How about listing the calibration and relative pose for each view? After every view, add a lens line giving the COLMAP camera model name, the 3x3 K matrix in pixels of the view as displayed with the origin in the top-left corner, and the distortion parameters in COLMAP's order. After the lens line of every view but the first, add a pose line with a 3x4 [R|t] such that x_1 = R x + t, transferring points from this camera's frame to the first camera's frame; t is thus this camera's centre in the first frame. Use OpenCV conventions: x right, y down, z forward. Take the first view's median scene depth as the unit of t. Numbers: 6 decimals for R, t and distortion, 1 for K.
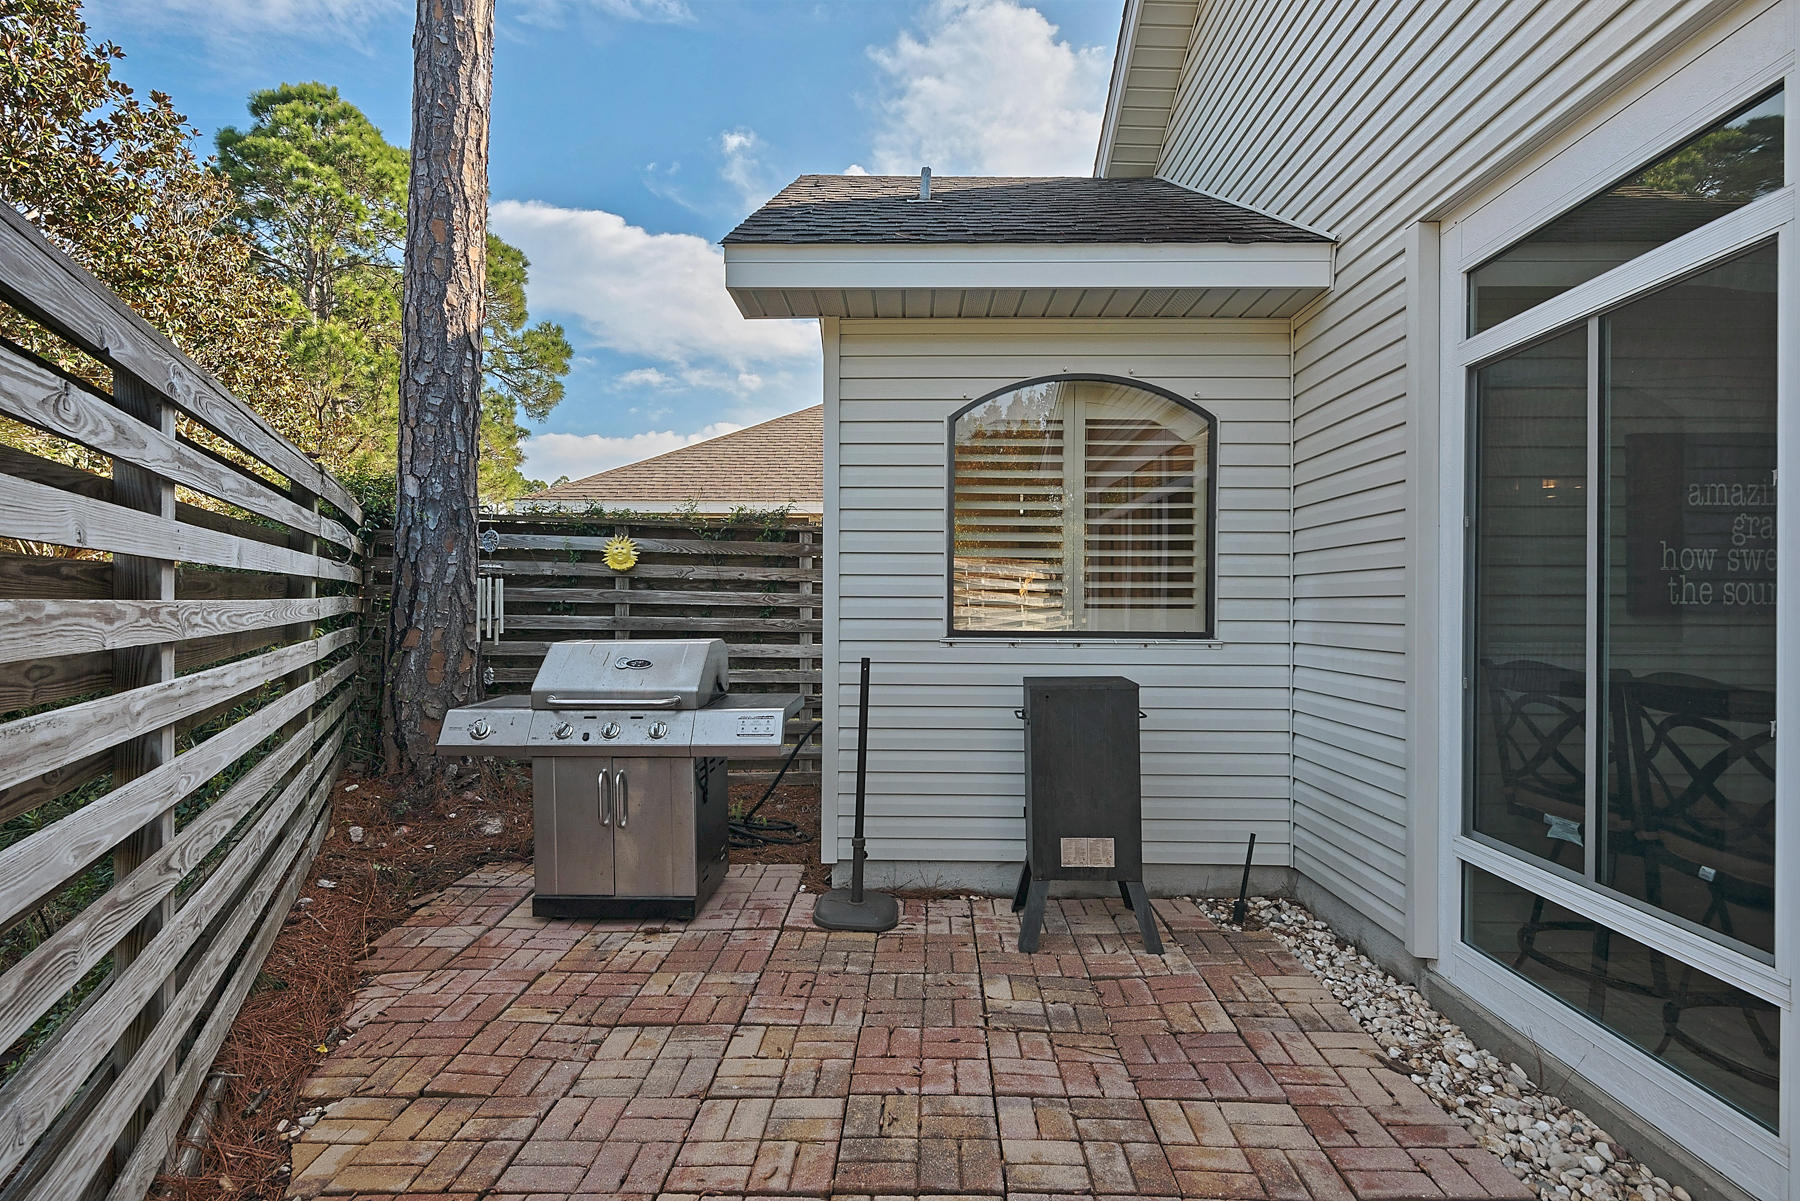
lens RADIAL K [[904.4, 0, 900.0], [0, 904.4, 600.5], [0, 0, 1]] dist [-0.000206, -0.000043]
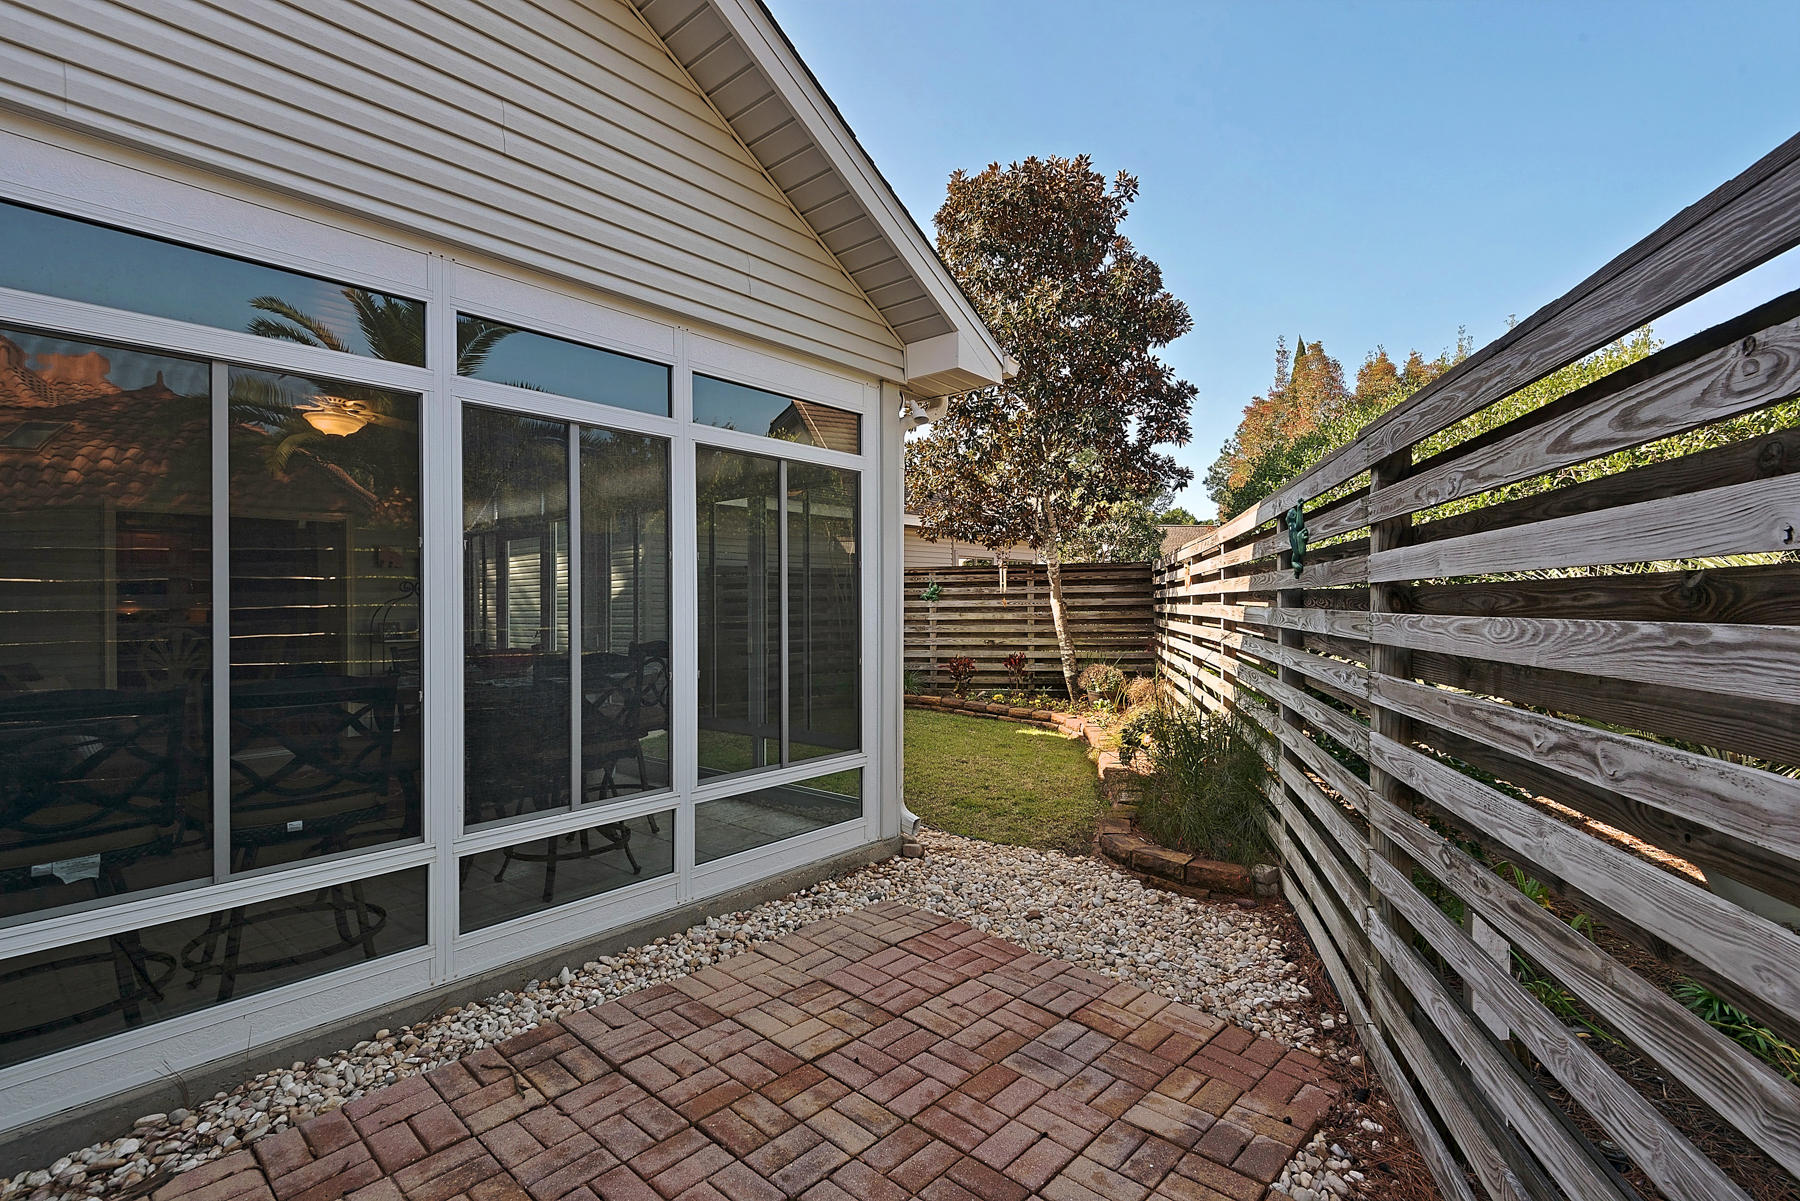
lens RADIAL K [[820.3, 0, 900.0], [0, 820.3, 600.5], [0, 0, 1]] dist [0.000187, 0.000018]
pose [[-0.758969, 0.008323, 0.651074, -0.856442], [0.003872, 0.999958, -0.008270, -0.019674], [-0.651116, -0.003755, -0.758969, 2.056009]]
